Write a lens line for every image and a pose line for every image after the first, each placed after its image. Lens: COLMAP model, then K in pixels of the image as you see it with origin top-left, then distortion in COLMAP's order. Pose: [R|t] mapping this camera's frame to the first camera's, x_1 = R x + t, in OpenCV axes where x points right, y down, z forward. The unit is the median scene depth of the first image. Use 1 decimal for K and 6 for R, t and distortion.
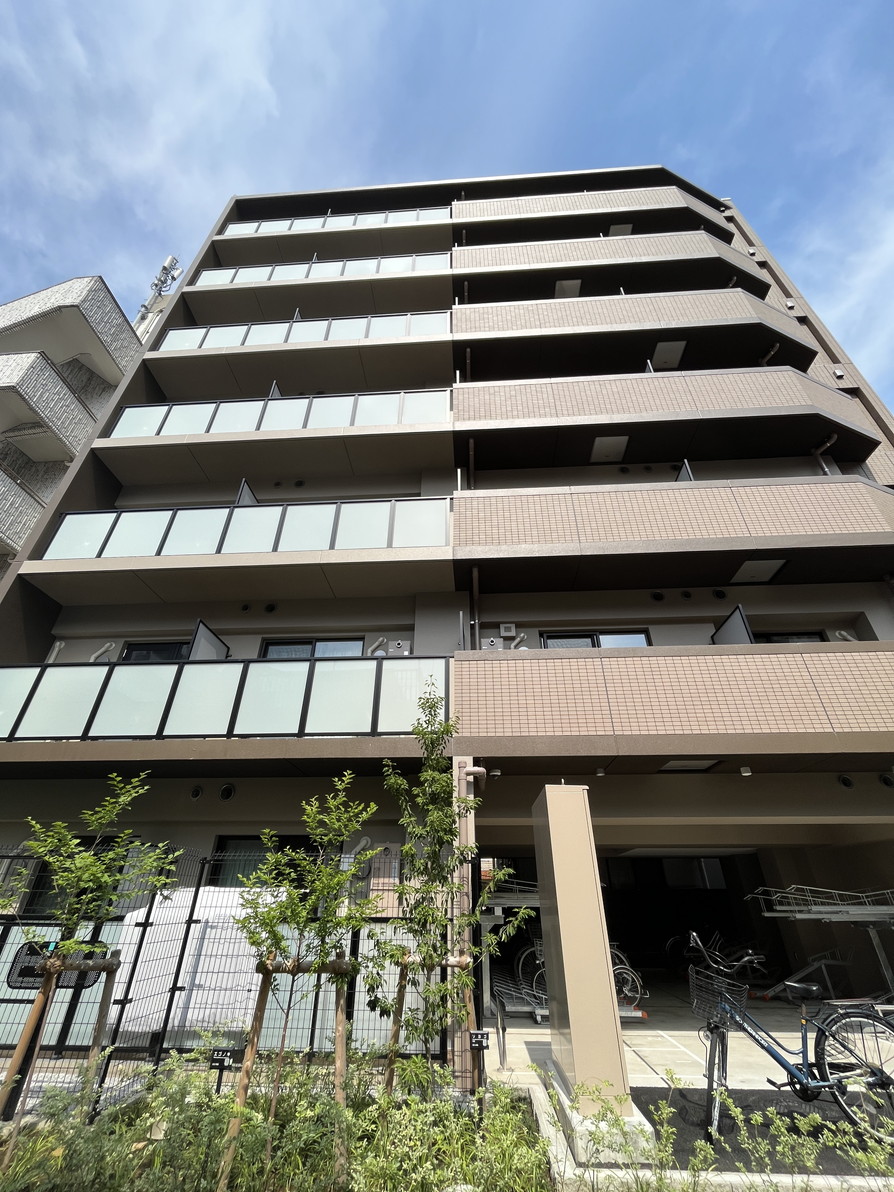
lens RADIAL K [[447.1, 0, 447.0], [0, 447.1, 625.6], [0, 0, 1]] dist [0.002715, 0.000258]
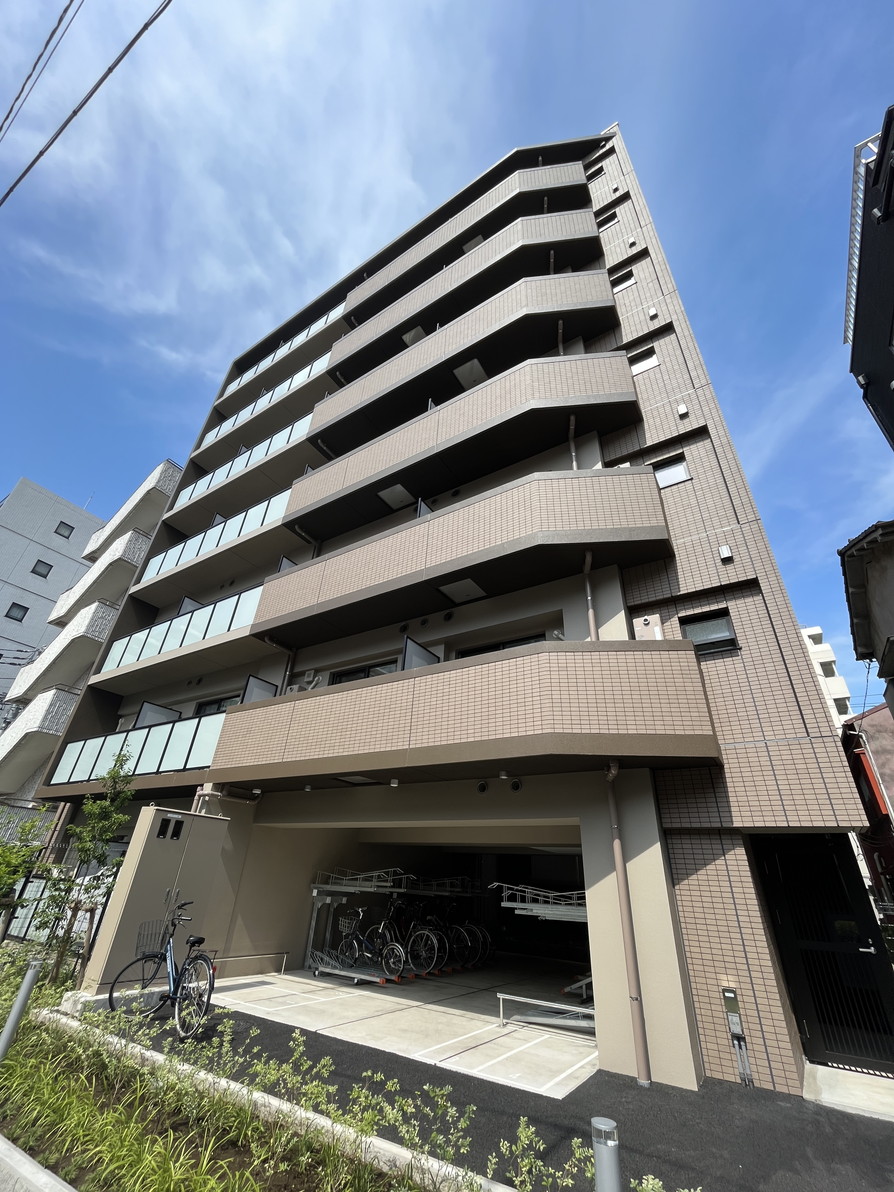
lens RADIAL K [[478.7, 0, 447.0], [0, 478.7, 596.0], [0, 0, 1]] dist [-0.000529, 0.000015]
pose [[0.875029, -0.212323, -0.435021, 0.893472], [0.199557, 0.976978, -0.075438, -0.025044], [0.441023, -0.020801, 0.897255, -0.051464]]
